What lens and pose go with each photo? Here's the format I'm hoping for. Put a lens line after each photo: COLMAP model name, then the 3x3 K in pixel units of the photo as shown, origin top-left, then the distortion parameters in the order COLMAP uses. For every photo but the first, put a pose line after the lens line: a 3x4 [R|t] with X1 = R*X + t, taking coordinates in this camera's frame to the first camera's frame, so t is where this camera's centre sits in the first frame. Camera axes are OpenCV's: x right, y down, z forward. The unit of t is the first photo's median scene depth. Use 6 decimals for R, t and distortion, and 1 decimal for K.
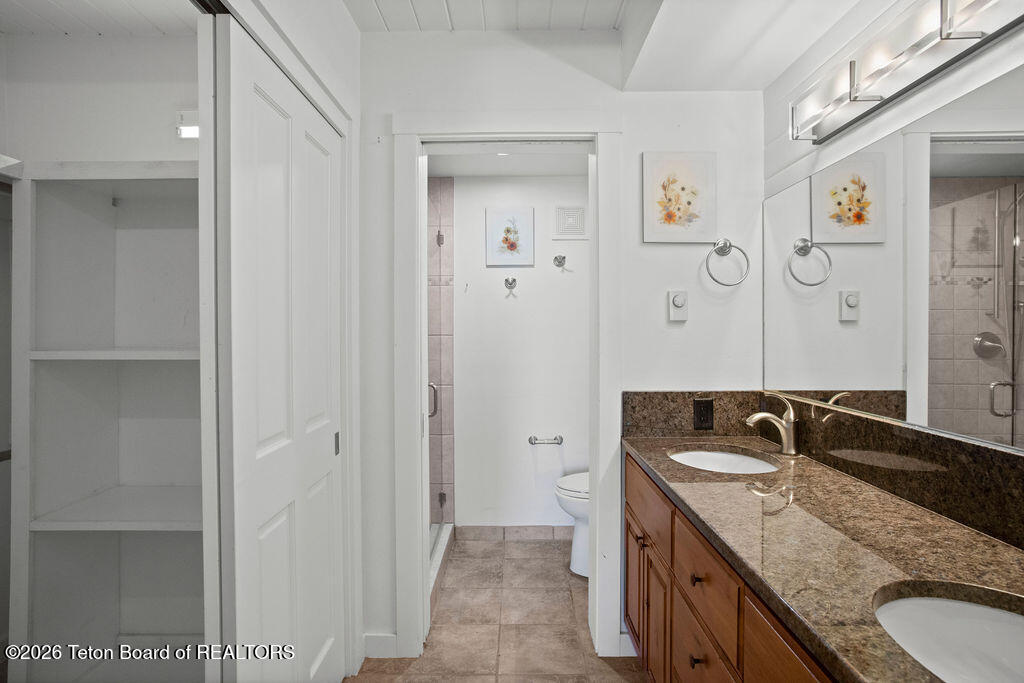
lens RADIAL K [[539.9, 0, 507.4], [0, 539.9, 337.0], [0, 0, 1]] dist [-0.047000, 0.036926]
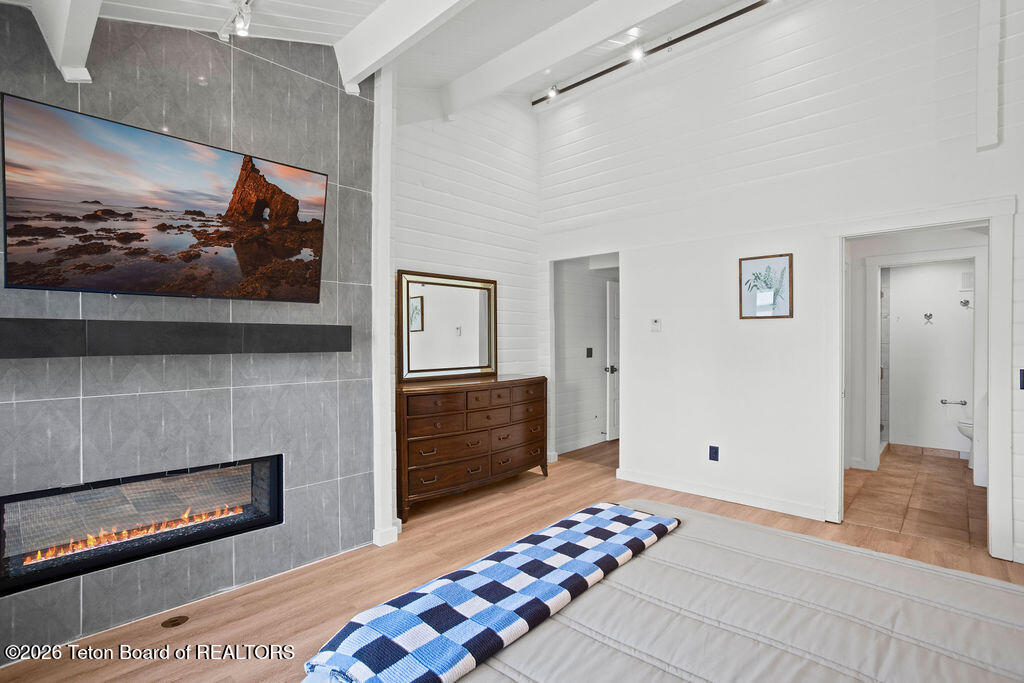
lens RADIAL K [[493.0, 0, 509.1], [0, 493.0, 340.1], [0, 0, 1]] dist [-0.052178, 0.026148]
pose [[0.738508, 0.006278, -0.674215, 0.089802], [-0.011162, 0.999933, -0.002915, 0.007692], [0.674152, 0.009678, 0.738529, -1.927506]]
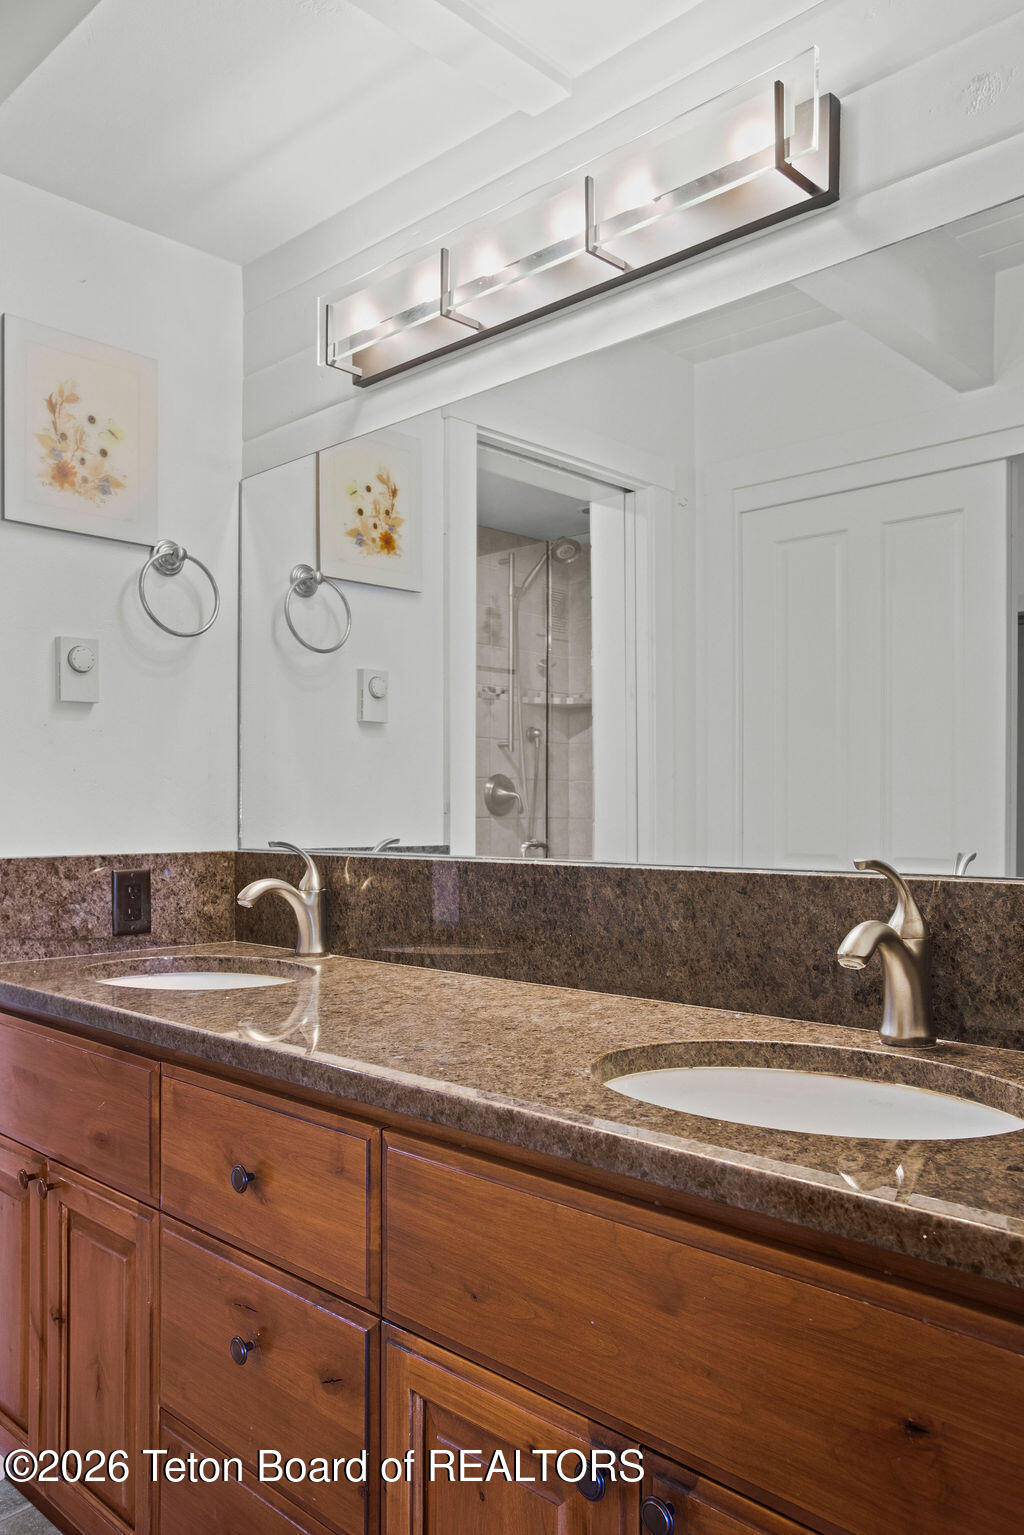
lens RADIAL K [[1168.9, 0, 508.2], [0, 1168.9, 793.4], [0, 0, 1]] dist [-0.010849, 0.000221]
pose [[0.692778, 0.013938, 0.721016, -0.148173], [0.006706, 0.999645, -0.025767, 0.076936], [-0.721120, 0.022686, 0.692439, 0.046782]]
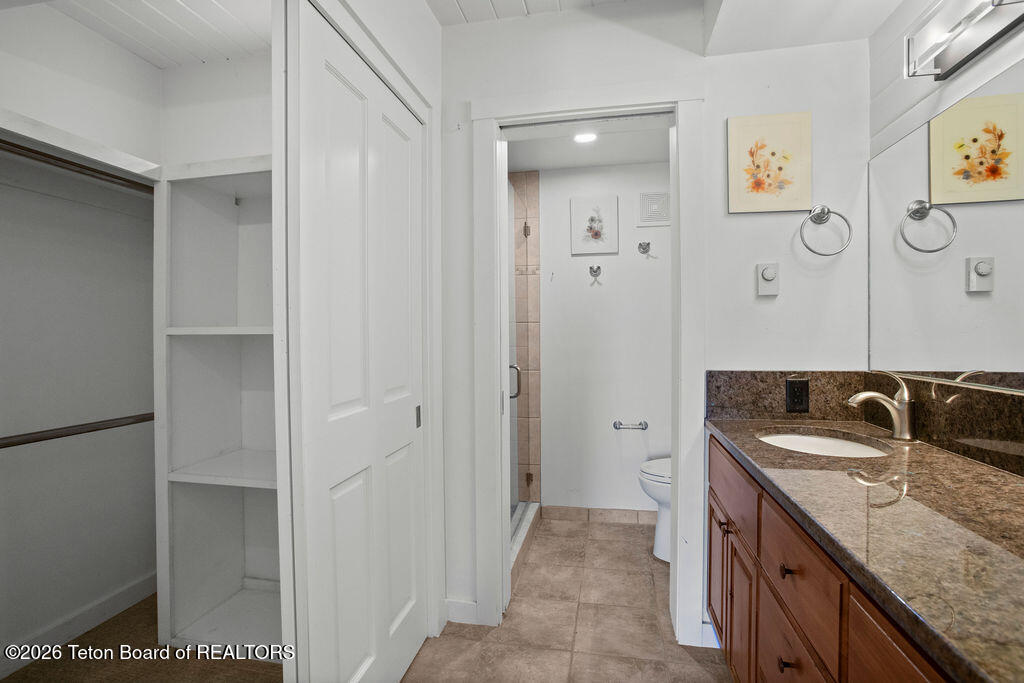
lens RADIAL K [[493.0, 0, 509.1], [0, 493.0, 340.1], [0, 0, 1]] dist [-0.052178, 0.026148]
pose [[0.982124, -0.001763, -0.188226, 0.034622], [0.002665, 0.999986, 0.004542, 0.043084], [0.188216, -0.004963, 0.982115, 0.085359]]
